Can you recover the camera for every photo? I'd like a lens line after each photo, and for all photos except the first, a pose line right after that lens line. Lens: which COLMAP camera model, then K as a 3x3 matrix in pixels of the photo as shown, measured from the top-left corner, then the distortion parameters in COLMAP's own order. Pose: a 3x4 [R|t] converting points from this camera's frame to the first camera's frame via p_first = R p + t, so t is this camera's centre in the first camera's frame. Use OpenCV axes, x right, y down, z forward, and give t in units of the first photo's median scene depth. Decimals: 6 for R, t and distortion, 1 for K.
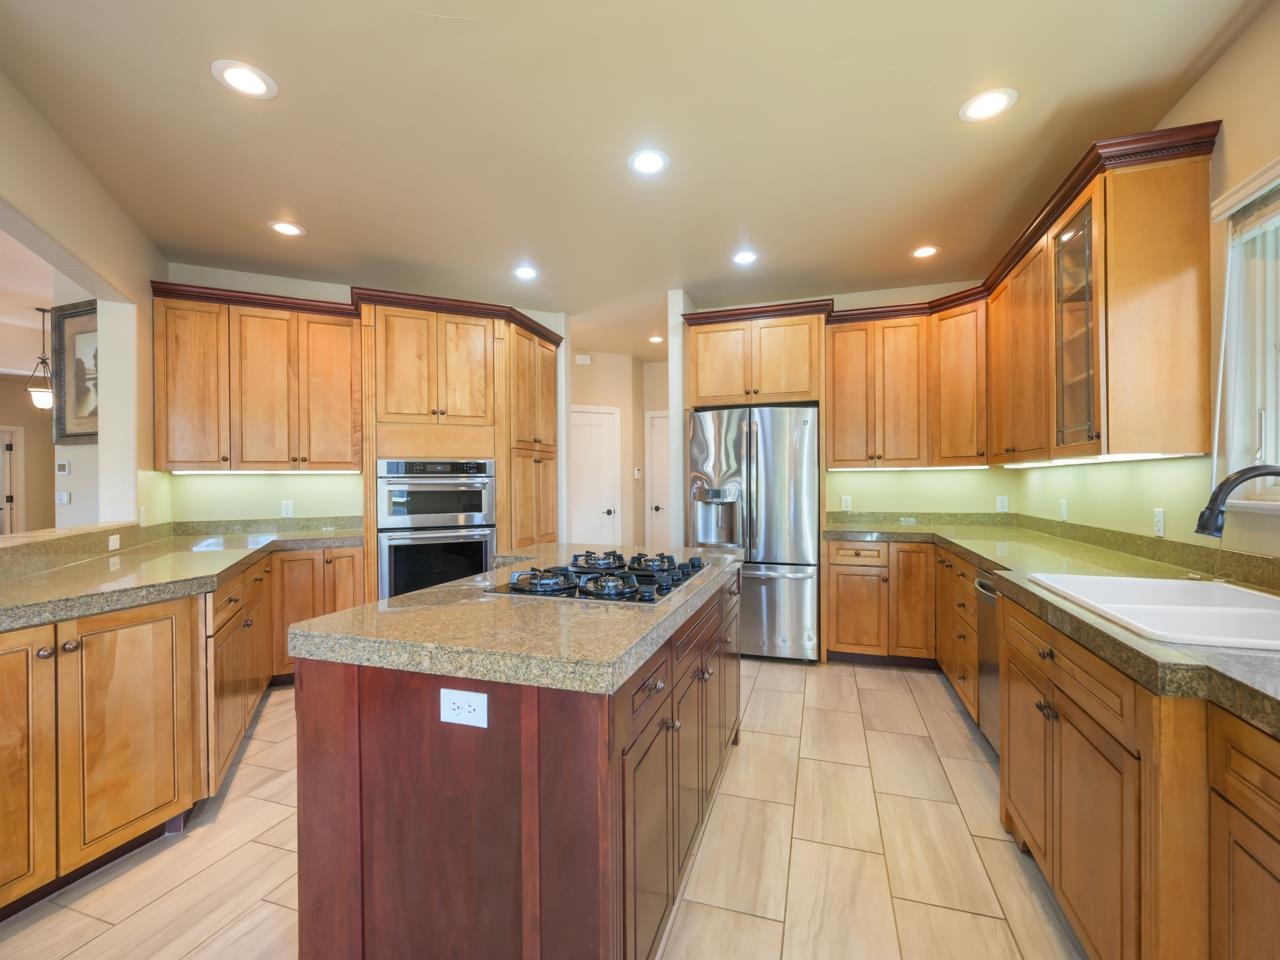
lens RADIAL K [[566.2, 0, 642.4], [0, 566.2, 483.4], [0, 0, 1]] dist [-0.001586, 0.000876]
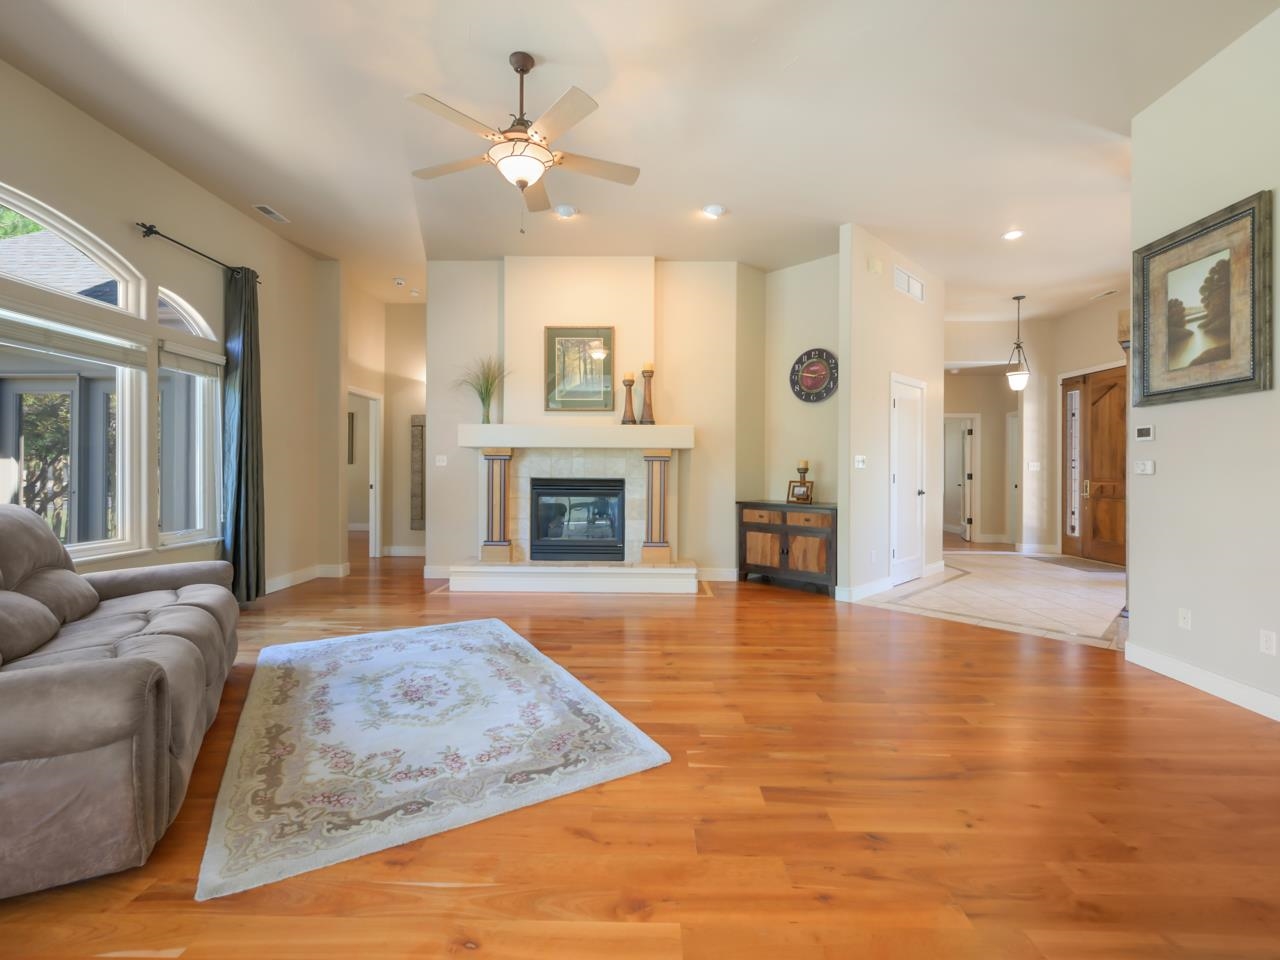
lens RADIAL K [[566.2, 0, 634.5], [0, 566.2, 472.0], [0, 0, 1]] dist [-0.001586, 0.000876]
pose [[0.293171, 0.010246, -0.956005, -0.429985], [-0.010536, 0.999916, 0.007486, 0.034241], [0.956002, 0.007878, 0.293254, 0.003091]]
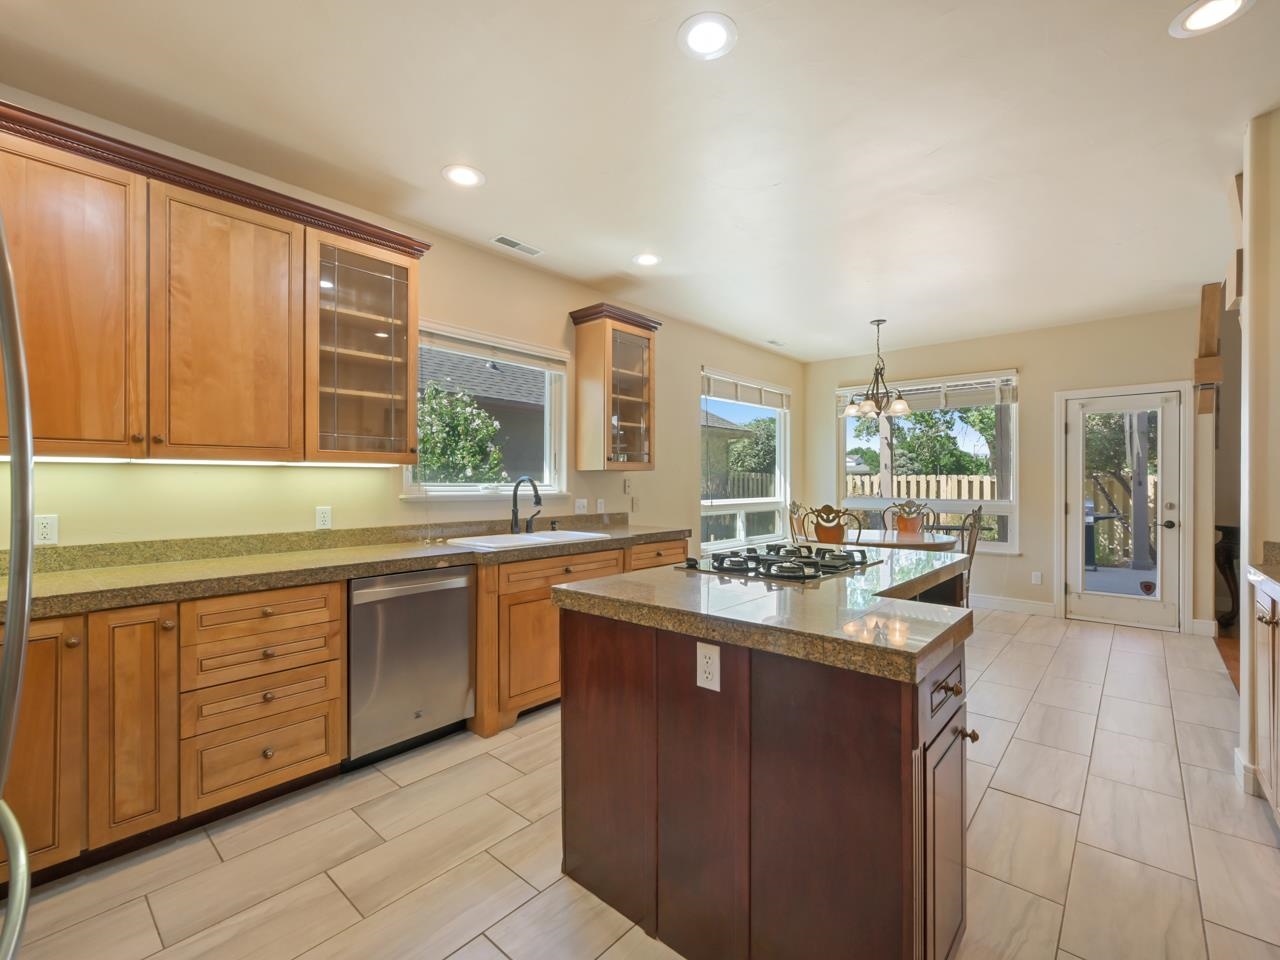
lens RADIAL K [[566.2, 0, 641.8], [0, 566.2, 483.5], [0, 0, 1]] dist [-0.001586, 0.000876]
pose [[-0.916299, 0.004806, 0.400466, -0.131781], [0.006894, 0.999969, 0.003775, -0.003577], [-0.400435, 0.006220, -0.916304, 1.126253]]
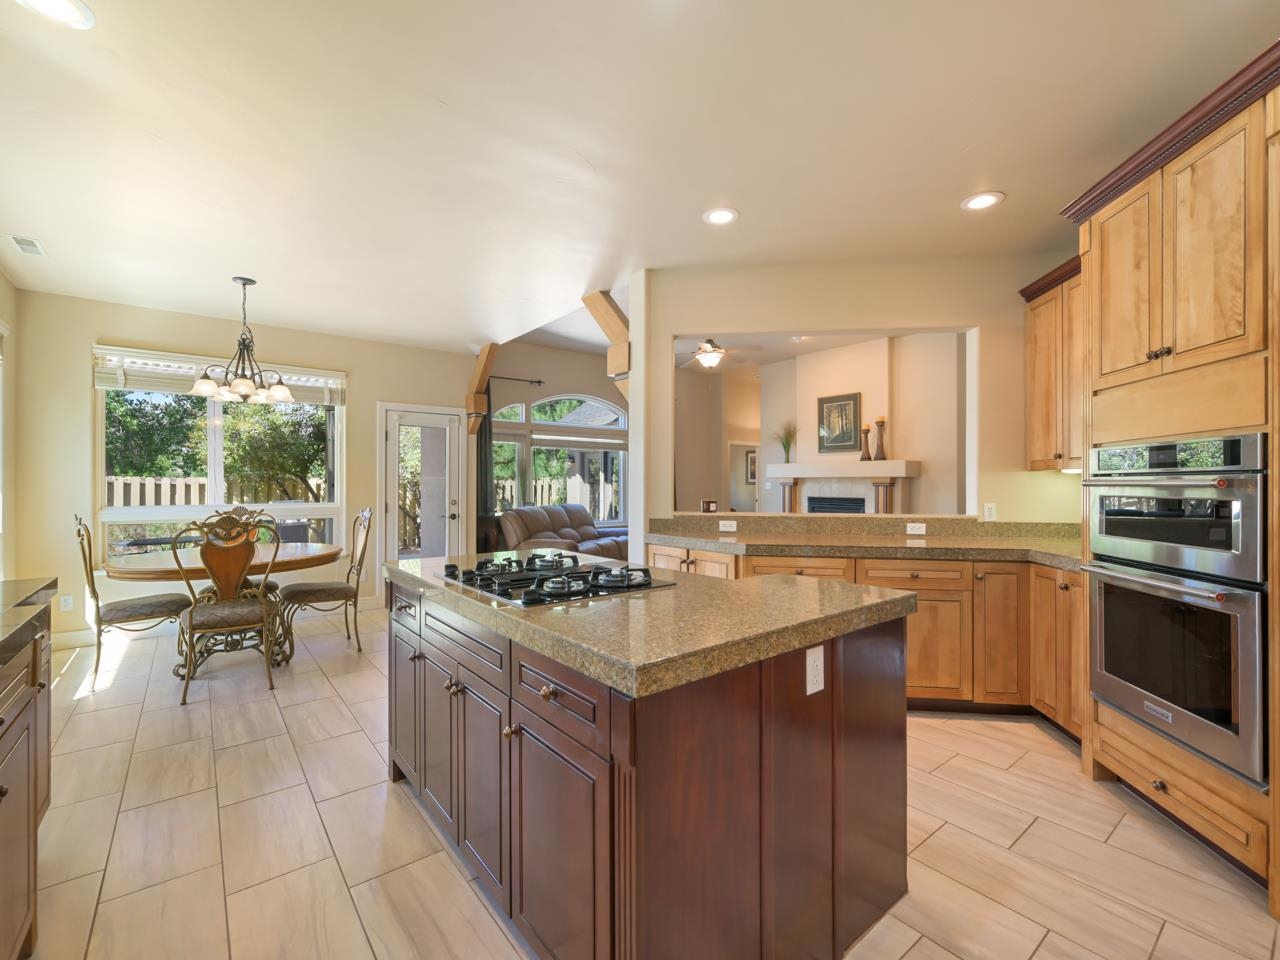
lens RADIAL K [[566.2, 0, 641.4], [0, 566.2, 484.4], [0, 0, 1]] dist [-0.001586, 0.000876]
pose [[-0.553540, 0.006544, -0.832797, 0.354404], [0.000635, 0.999972, 0.007436, -0.005266], [0.832822, 0.003587, -0.553529, 0.874023]]
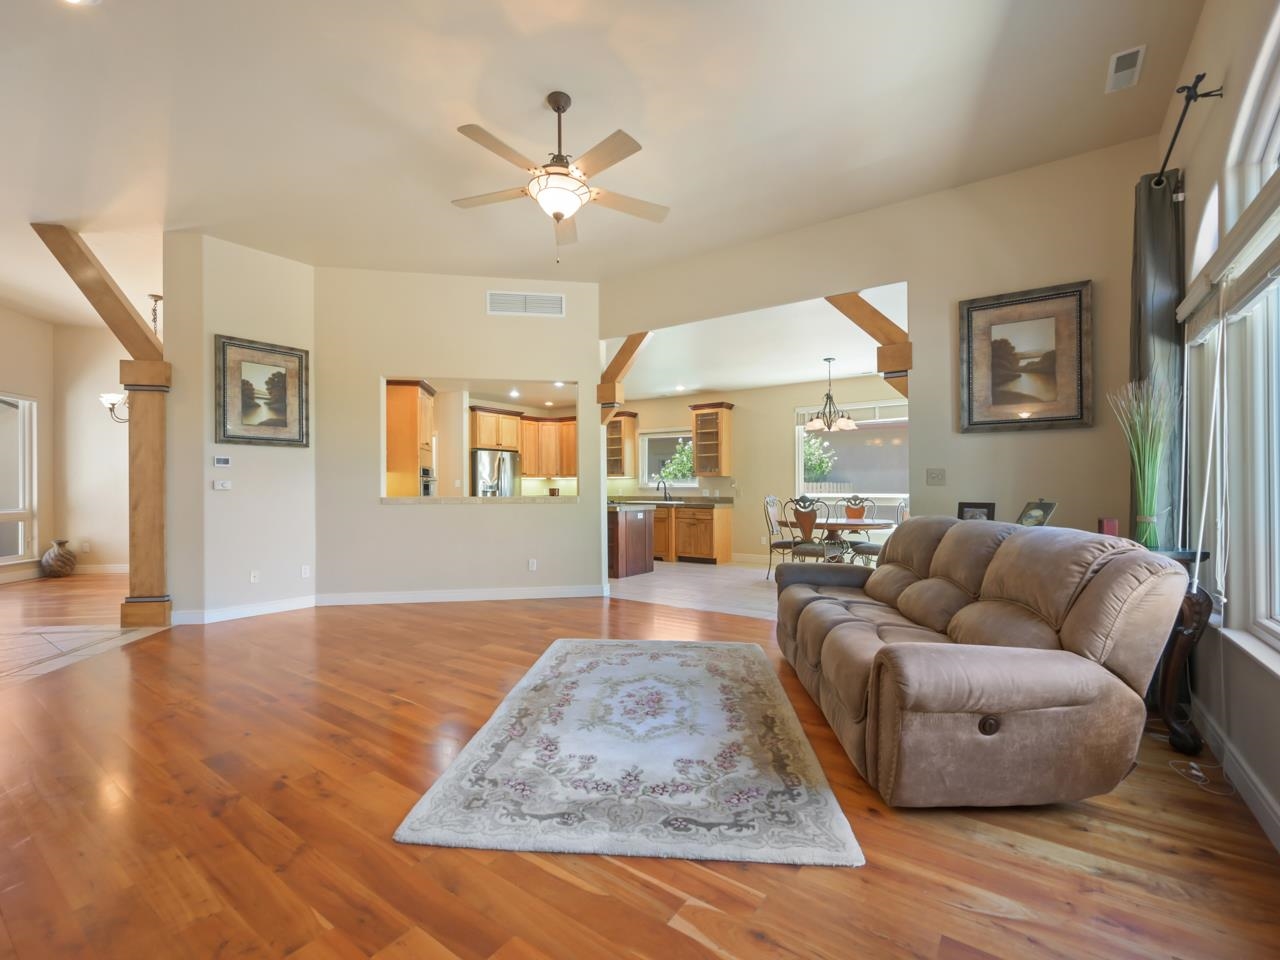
lens RADIAL K [[566.2, 0, 640.3], [0, 566.2, 473.5], [0, 0, 1]] dist [-0.001586, 0.000876]
pose [[0.294383, 0.033016, 0.955117, -1.974597], [0.000797, 0.999394, -0.034792, 0.044801], [-0.955687, 0.011003, 0.294178, -0.269696]]
